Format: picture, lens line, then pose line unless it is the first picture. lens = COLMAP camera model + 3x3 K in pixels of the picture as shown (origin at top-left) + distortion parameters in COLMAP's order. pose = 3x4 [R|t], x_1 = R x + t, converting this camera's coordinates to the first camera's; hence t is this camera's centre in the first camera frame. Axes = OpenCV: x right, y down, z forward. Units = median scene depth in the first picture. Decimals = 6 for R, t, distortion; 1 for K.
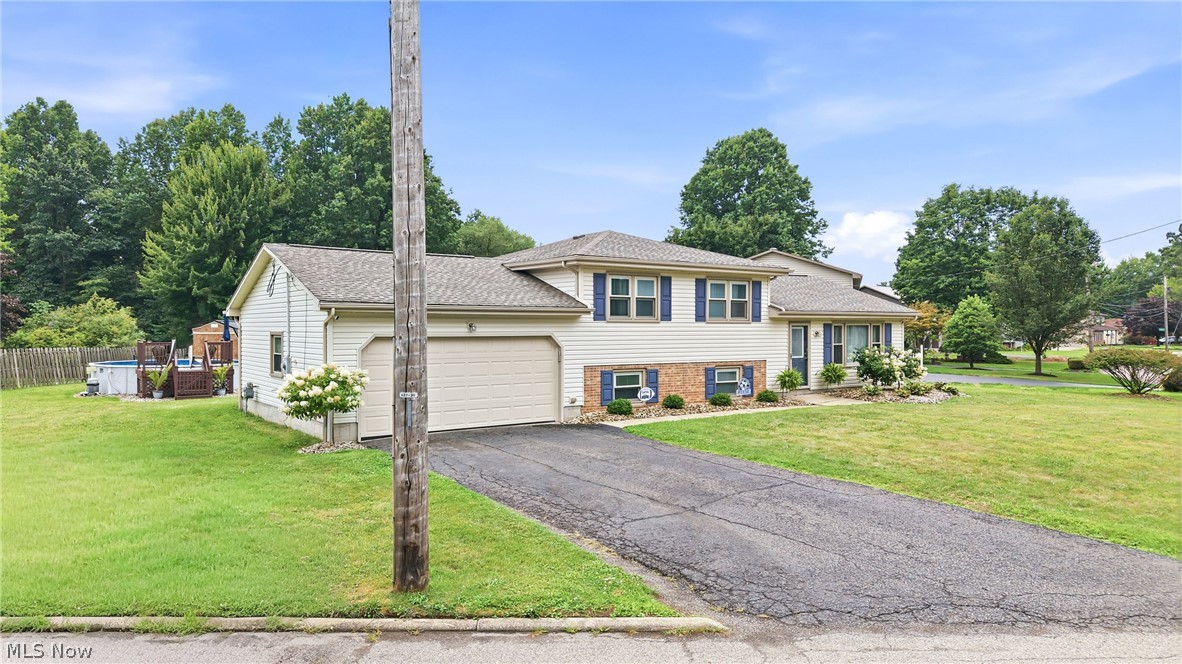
lens RADIAL K [[790.3, 0, 591.0], [0, 790.3, 332.0], [0, 0, 1]] dist [0.081124, -0.099808]
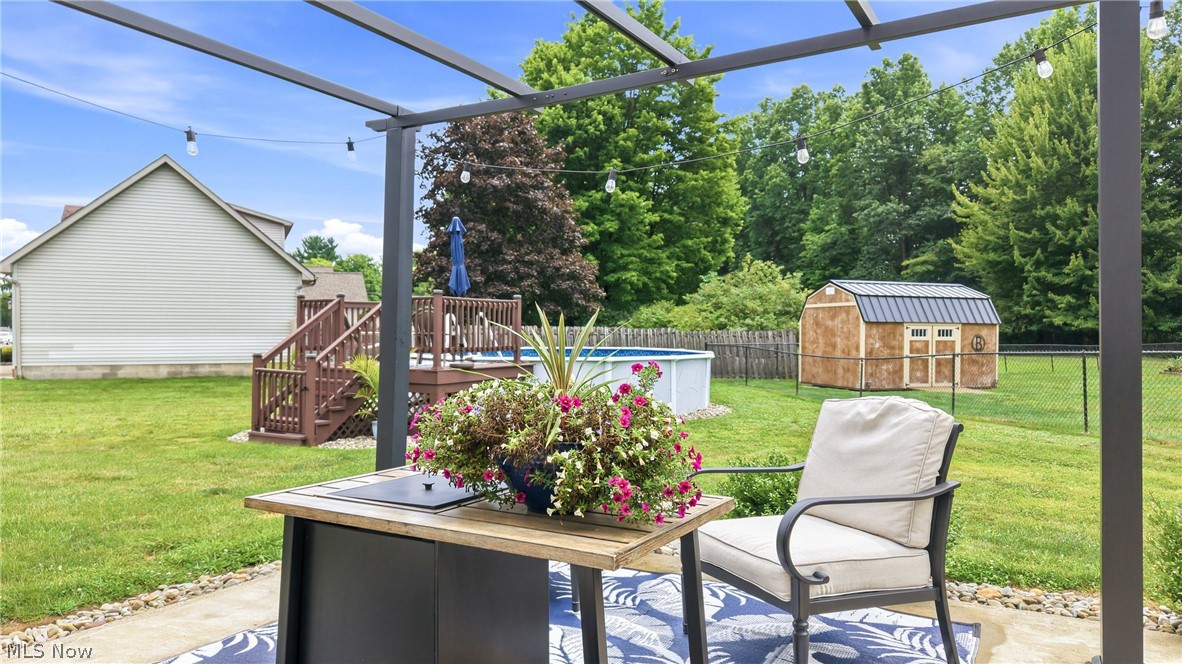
lens RADIAL K [[790.7, 0, 603.0], [0, 790.7, 331.8], [0, 0, 1]] dist [0.055180, -0.099897]
pose [[0.445473, 0.005468, -0.895279, -0.148575], [-0.007464, 0.999969, 0.002393, 0.038943], [0.895264, 0.005616, 0.445500, 1.318194]]
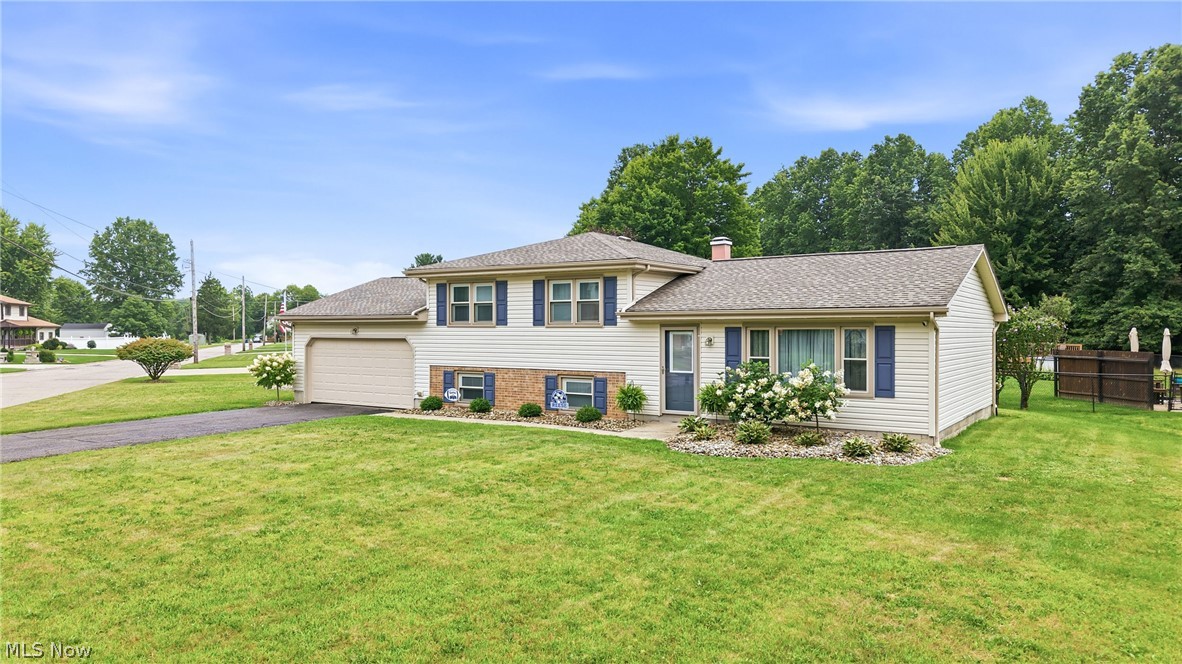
lens RADIAL K [[790.3, 0, 591.0], [0, 790.3, 332.0], [0, 0, 1]] dist [0.081124, -0.099808]
pose [[0.350335, 0.002872, -0.936620, 1.036205], [-0.006252, 0.999980, 0.000728, -0.006921], [0.936604, 0.005601, 0.350346, 0.730521]]
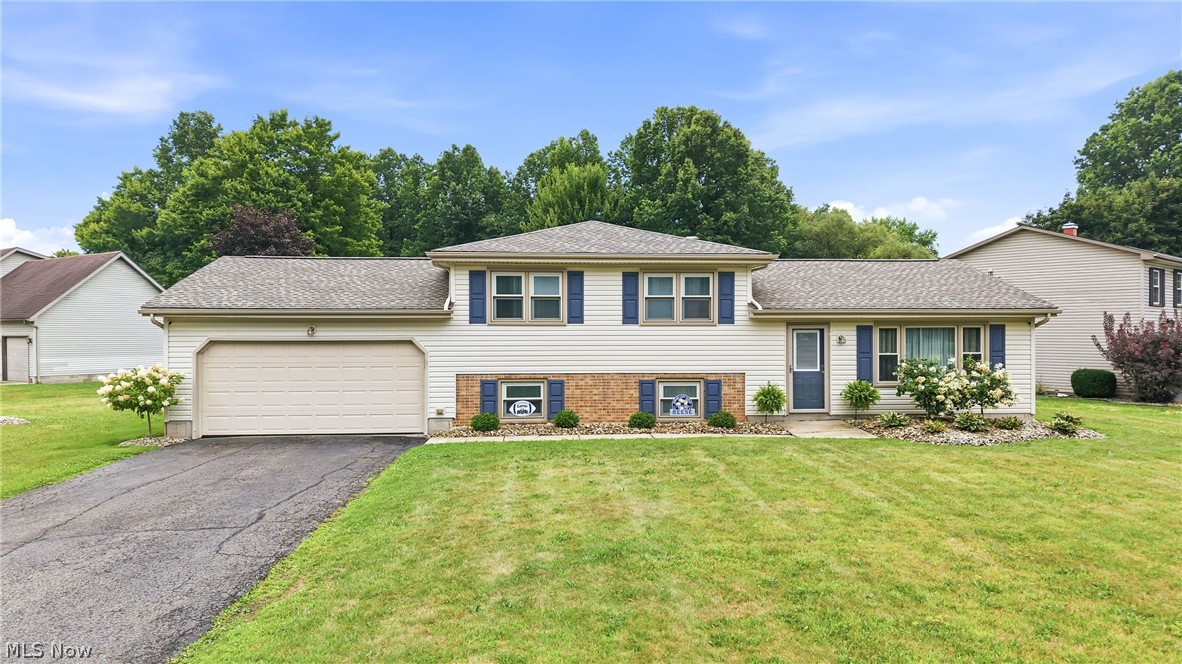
lens RADIAL K [[790.3, 0, 591.0], [0, 790.3, 332.0], [0, 0, 1]] dist [0.081124, -0.099808]
pose [[0.851497, 0.000375, -0.524359, 0.535238], [-0.001924, 0.999995, -0.002409, -0.002768], [0.524355, 0.003060, 0.851494, 0.277303]]
